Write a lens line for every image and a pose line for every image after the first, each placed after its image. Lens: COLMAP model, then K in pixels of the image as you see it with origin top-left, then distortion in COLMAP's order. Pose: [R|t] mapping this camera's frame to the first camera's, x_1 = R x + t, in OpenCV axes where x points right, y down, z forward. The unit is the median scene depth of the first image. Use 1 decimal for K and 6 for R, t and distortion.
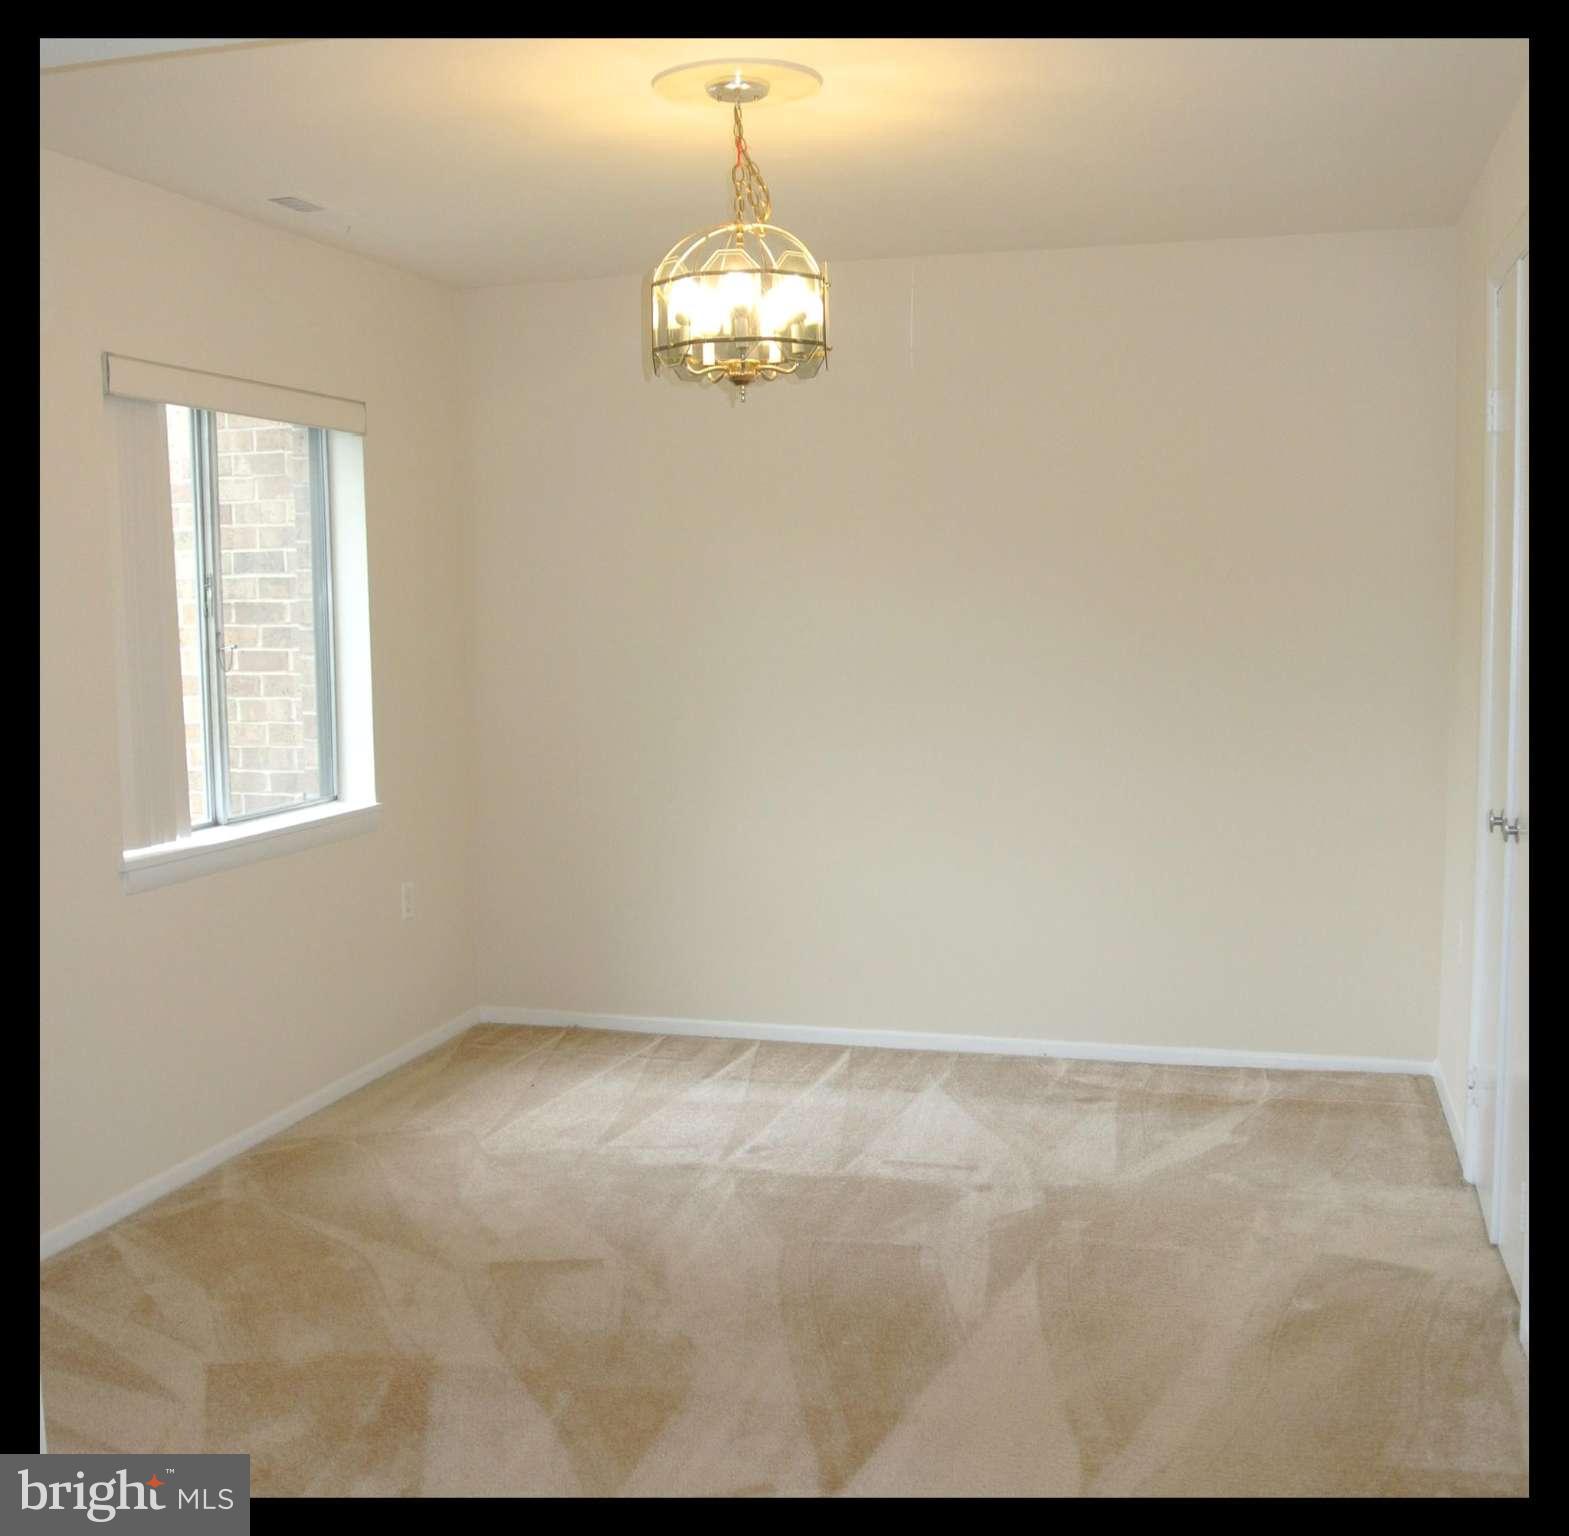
lens RADIAL K [[1777.3, 0, 784.5], [0, 1777.3, 768.0], [0, 0, 1]] dist [-0.023262, -0.021362]
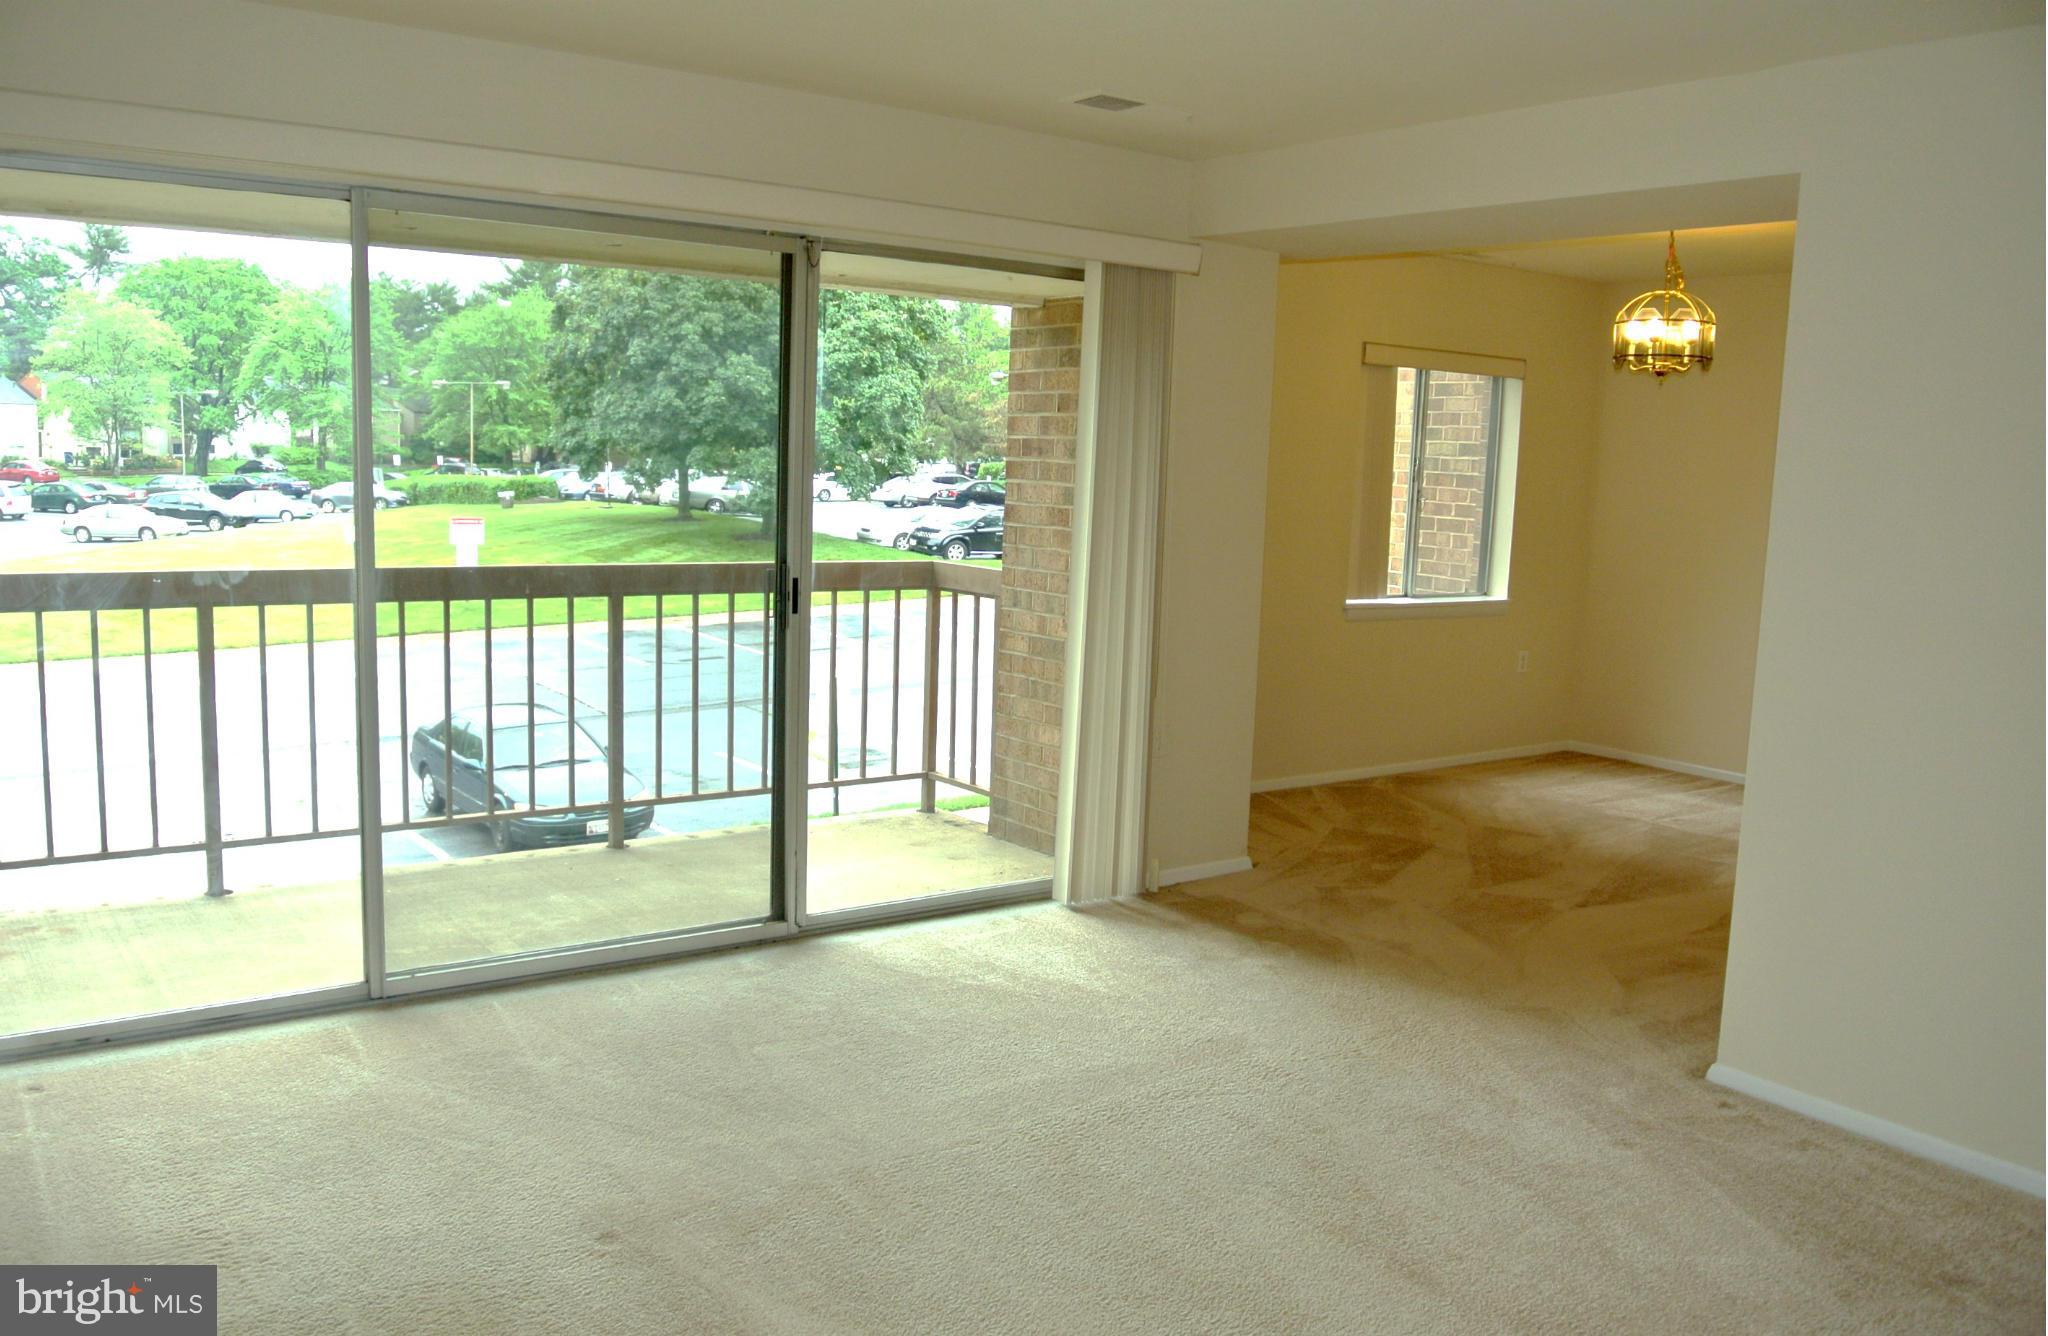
lens RADIAL K [[1668.5, 0, 1024.0], [0, 1668.5, 668.0], [0, 0, 1]] dist [-0.039085, -0.001833]
pose [[0.801892, 0.125903, -0.584052, 0.398470], [-0.112886, 0.991865, 0.058824, 0.052935], [0.586707, 0.018761, 0.809582, -0.648504]]
